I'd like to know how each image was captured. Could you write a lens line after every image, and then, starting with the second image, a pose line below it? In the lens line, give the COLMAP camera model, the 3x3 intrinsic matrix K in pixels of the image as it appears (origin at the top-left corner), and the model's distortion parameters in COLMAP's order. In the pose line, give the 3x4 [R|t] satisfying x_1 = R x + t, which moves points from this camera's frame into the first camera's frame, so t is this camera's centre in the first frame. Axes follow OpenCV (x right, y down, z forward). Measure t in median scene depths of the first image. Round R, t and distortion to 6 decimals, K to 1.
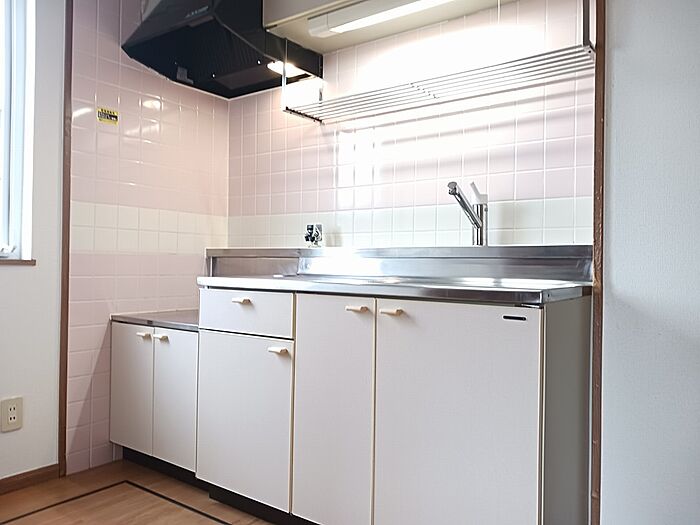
lens RADIAL K [[552.8, 0, 352.2], [0, 552.8, 262.4], [0, 0, 1]] dist [0.007577, 0.001055]
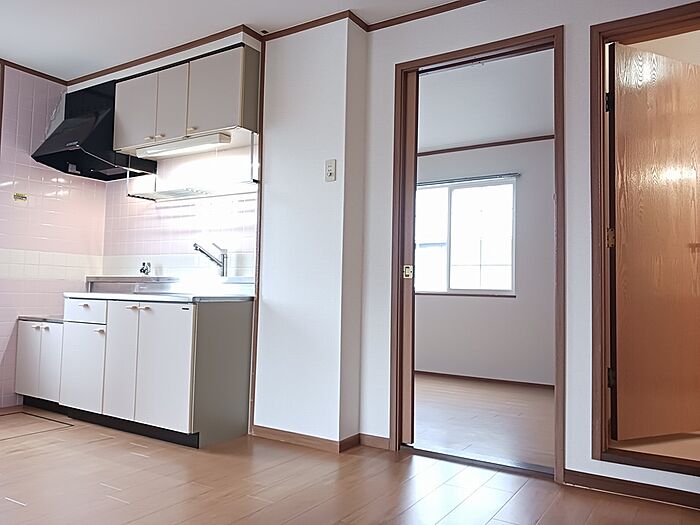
lens RADIAL K [[552.8, 0, 347.7], [0, 552.8, 262.4], [0, 0, 1]] dist [0.007577, 0.001055]
pose [[0.998527, 0.010062, 0.053315, 0.450440], [-0.007416, 0.998742, -0.049586, 0.009944], [-0.053747, 0.049118, 0.997346, -0.703787]]
